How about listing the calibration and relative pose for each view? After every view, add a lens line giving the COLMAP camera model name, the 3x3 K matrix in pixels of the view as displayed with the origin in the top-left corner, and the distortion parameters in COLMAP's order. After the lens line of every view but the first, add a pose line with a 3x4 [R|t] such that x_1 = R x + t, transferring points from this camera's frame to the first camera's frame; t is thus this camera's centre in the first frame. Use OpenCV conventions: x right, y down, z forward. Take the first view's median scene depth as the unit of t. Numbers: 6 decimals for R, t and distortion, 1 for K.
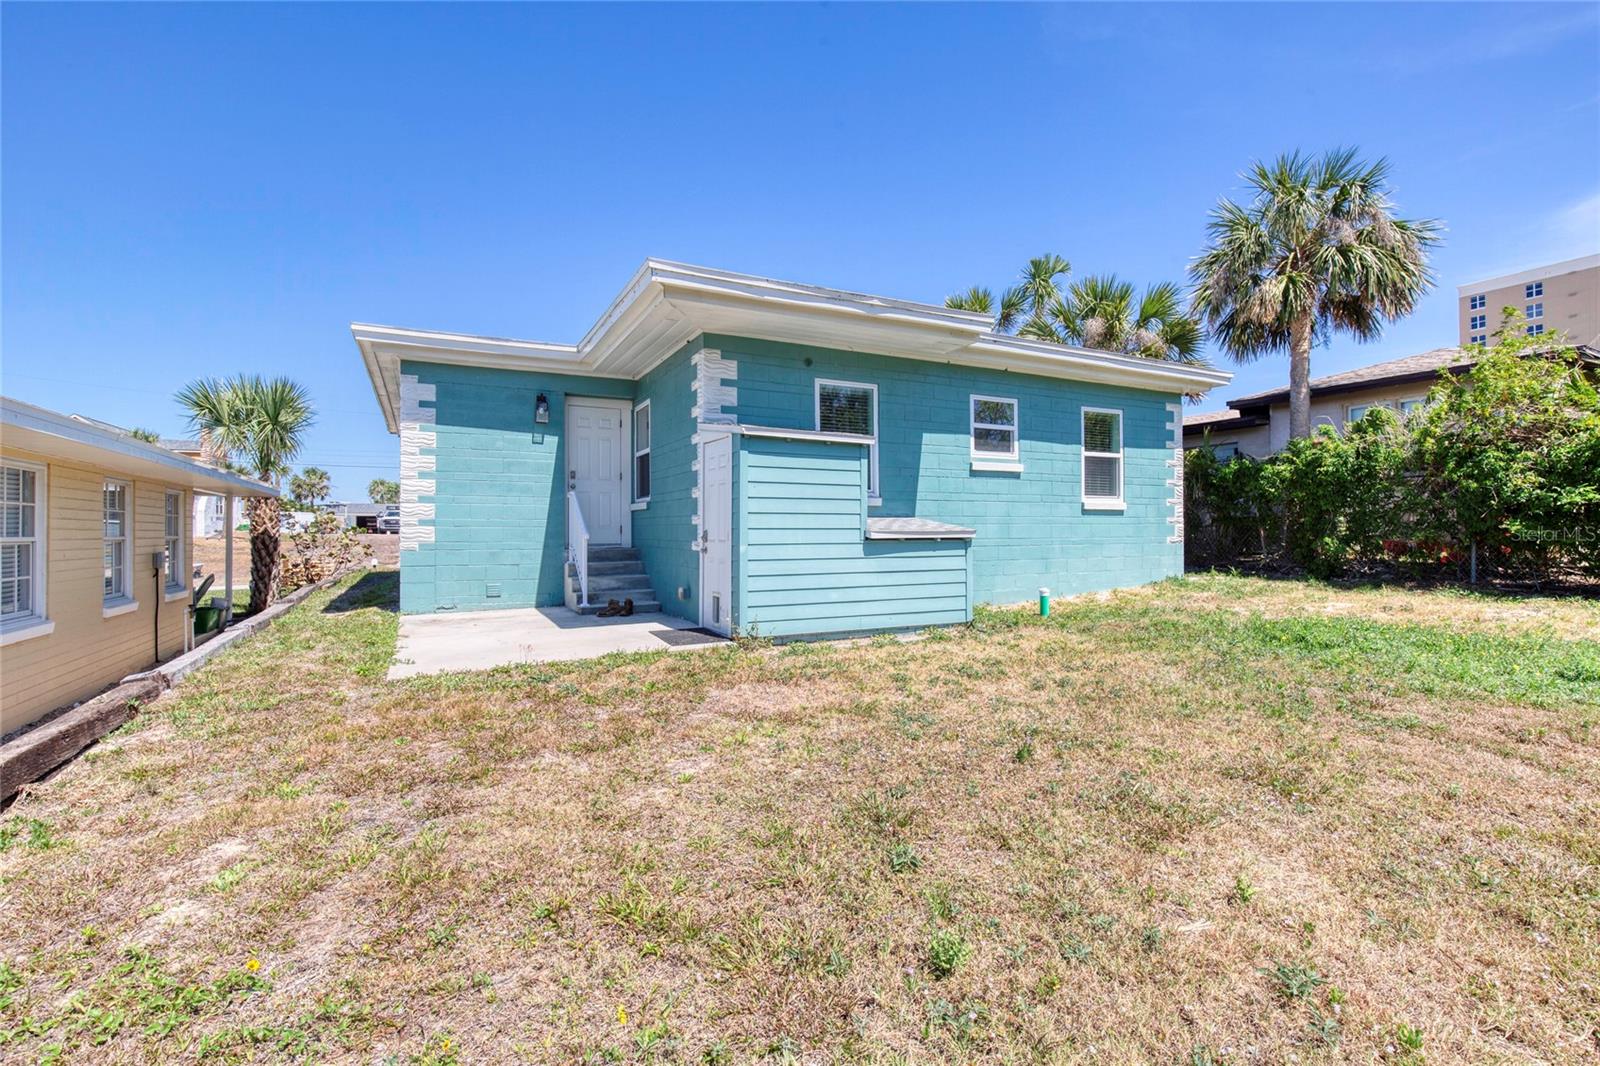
lens RADIAL K [[735.8, 0, 788.9], [0, 735.8, 524.7], [0, 0, 1]] dist [-0.021502, 0.007376]
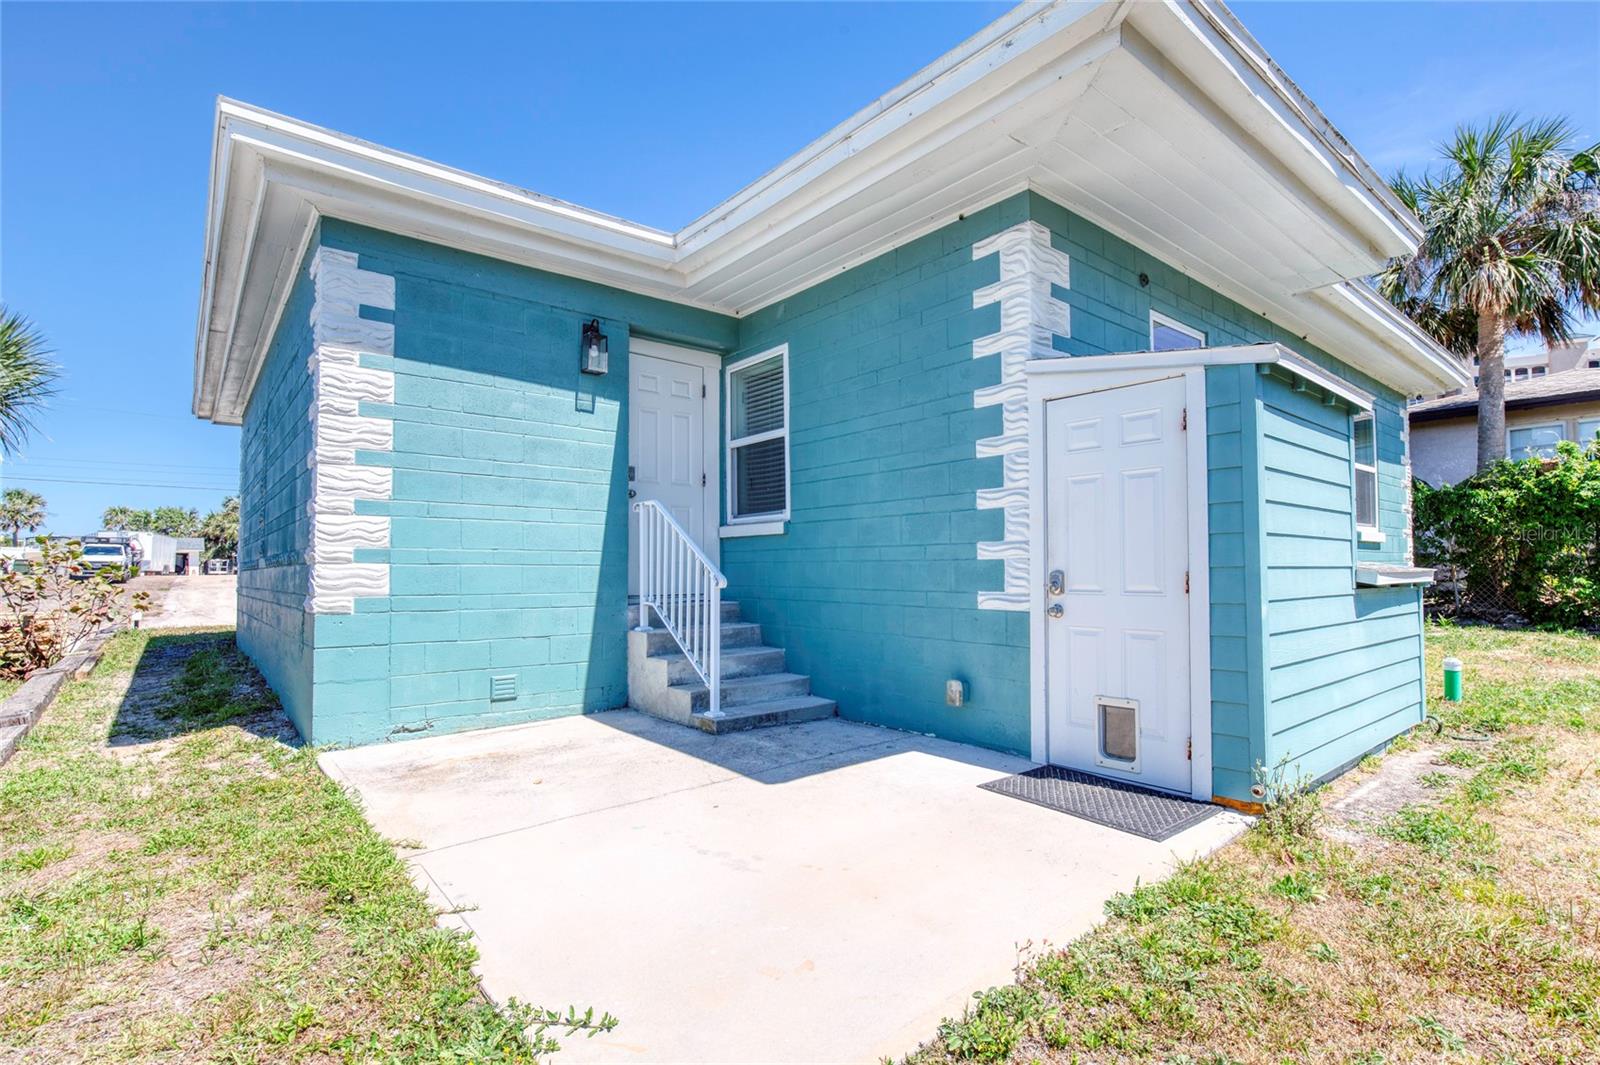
lens RADIAL K [[735.8, 0, 792.6], [0, 735.8, 548.4], [0, 0, 1]] dist [-0.021502, 0.007376]
pose [[0.969942, 0.005651, 0.243272, -0.306002], [-0.000451, 0.999770, -0.021427, 0.002271], [-0.243337, 0.020674, 0.969721, 0.413618]]
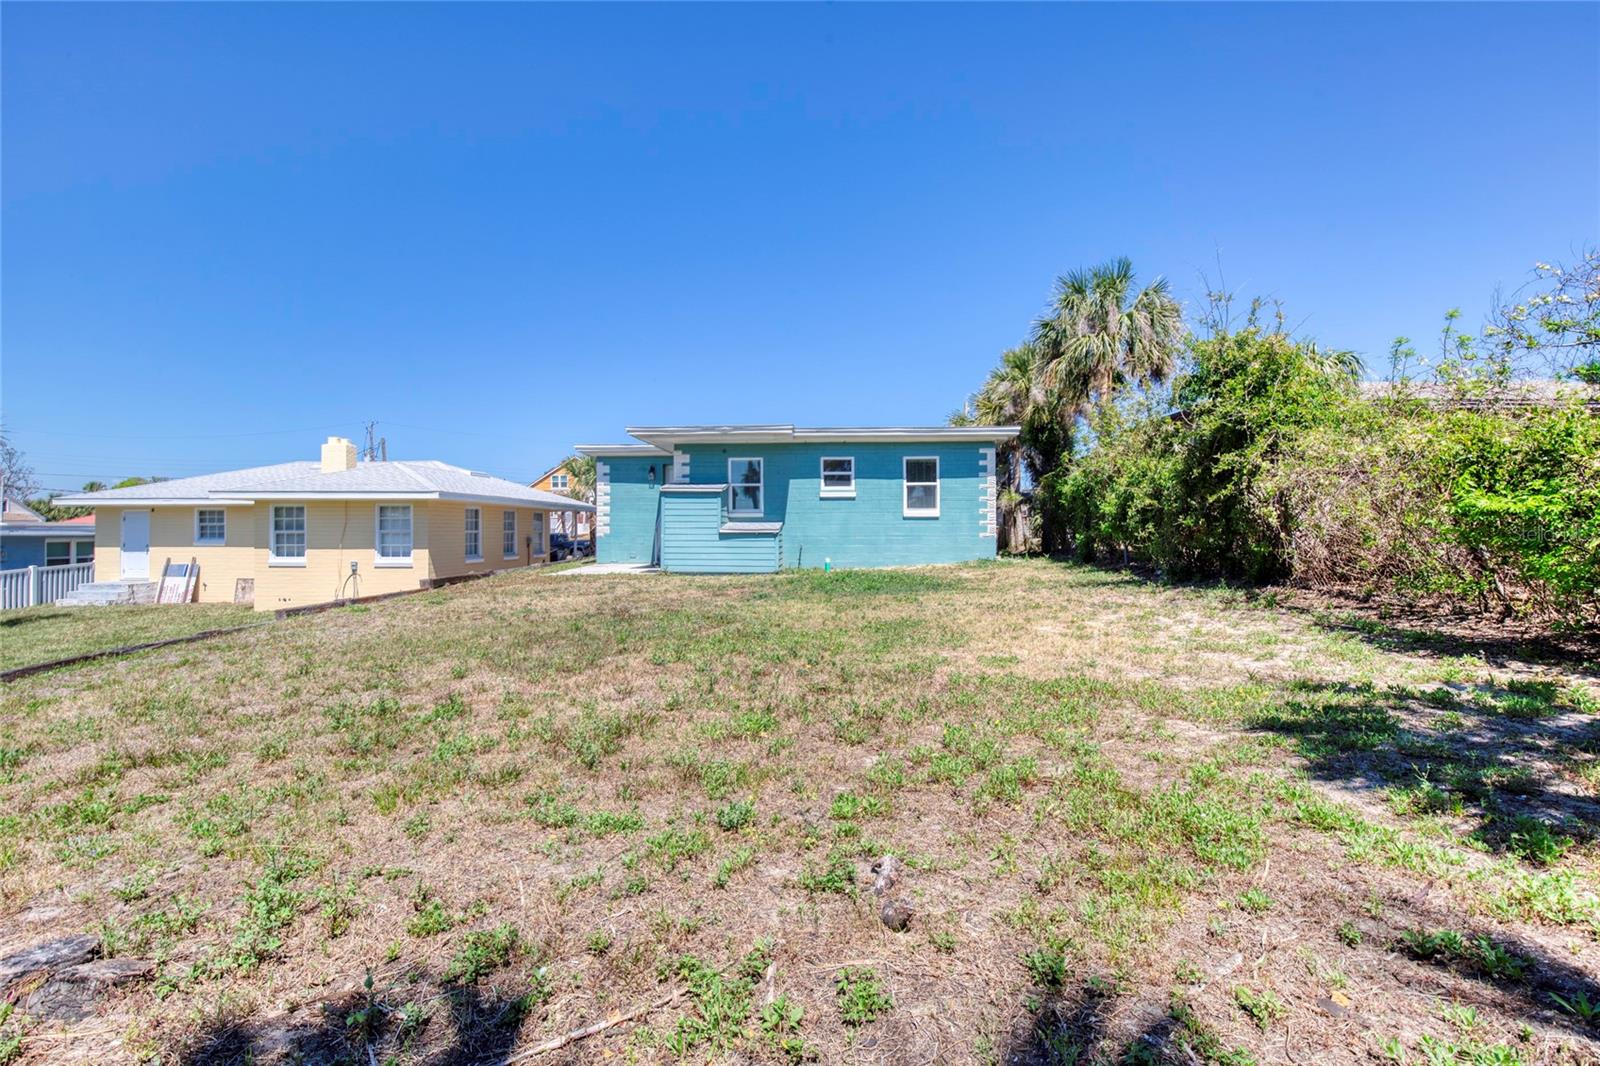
lens RADIAL K [[735.8, 0, 777.0], [0, 735.8, 526.8], [0, 0, 1]] dist [-0.021502, 0.007376]
pose [[0.855574, -0.000011, -0.517681, 1.043236], [0.003558, 0.999977, 0.005858, -0.008348], [0.517669, -0.006854, 0.855554, -0.632681]]
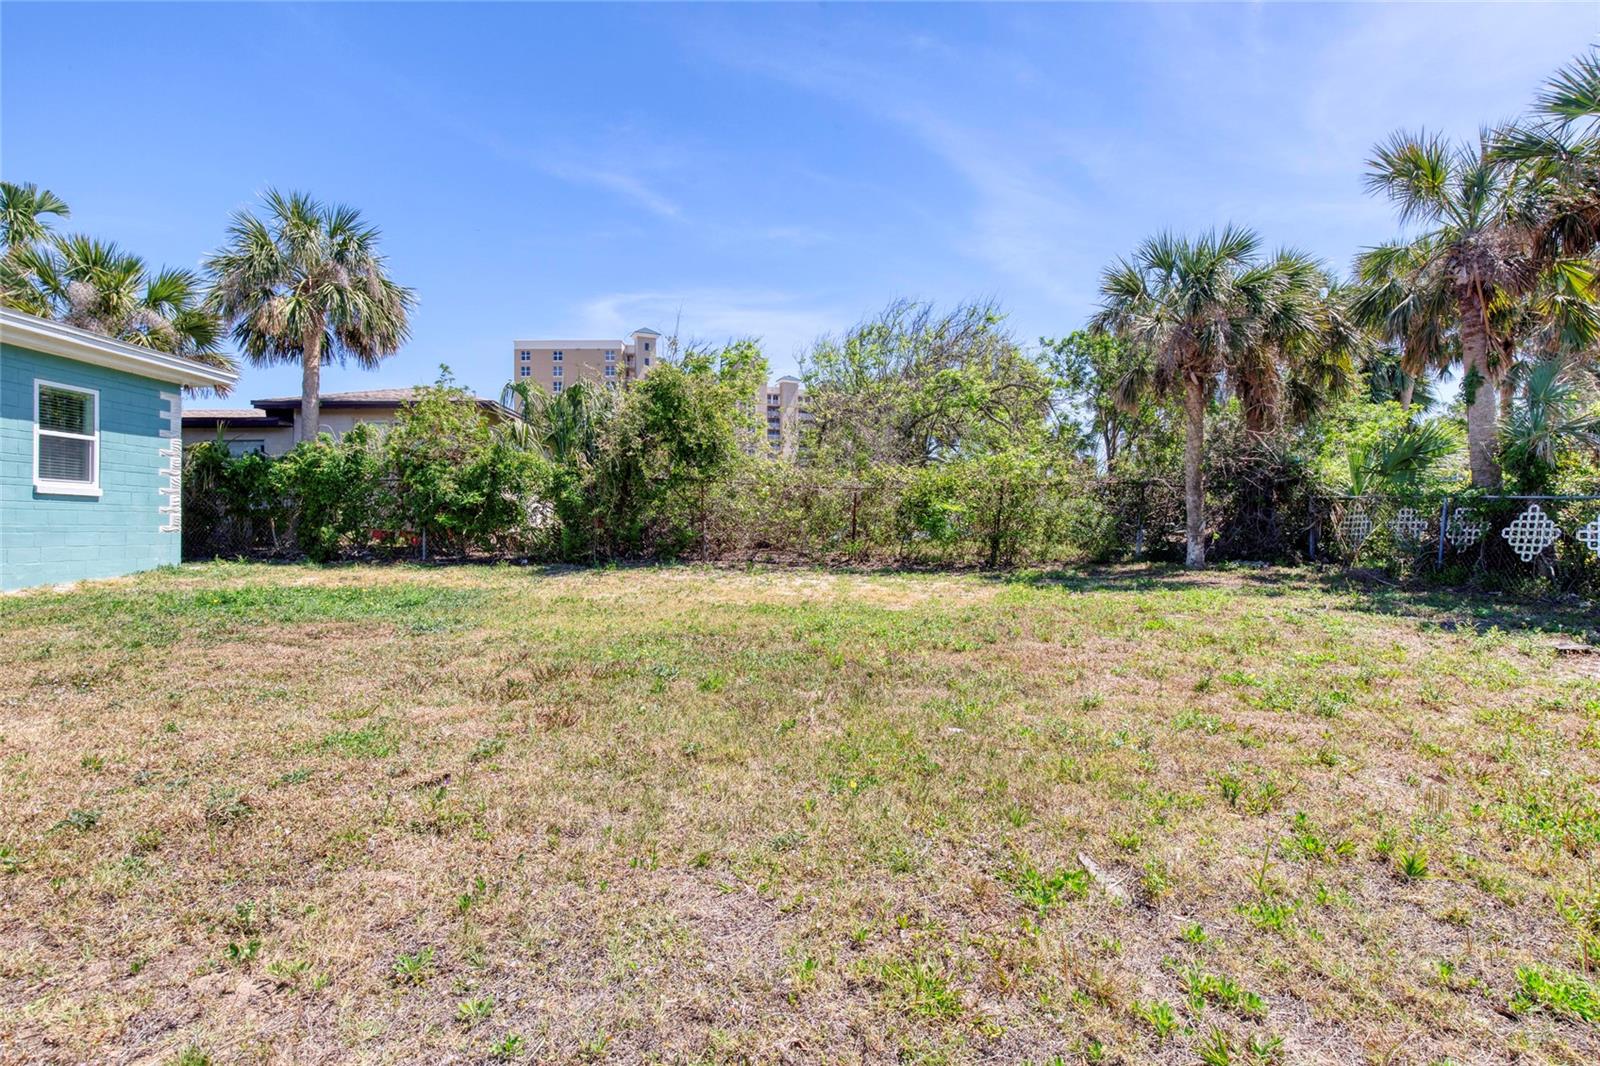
lens RADIAL K [[735.8, 0, 822.7], [0, 735.8, 527.0], [0, 0, 1]] dist [-0.021502, 0.007376]
pose [[0.427904, 0.007915, 0.903790, 0.010116], [-0.005269, 0.999967, -0.006263, 0.021497], [-0.903809, -0.002082, 0.427931, -0.259067]]
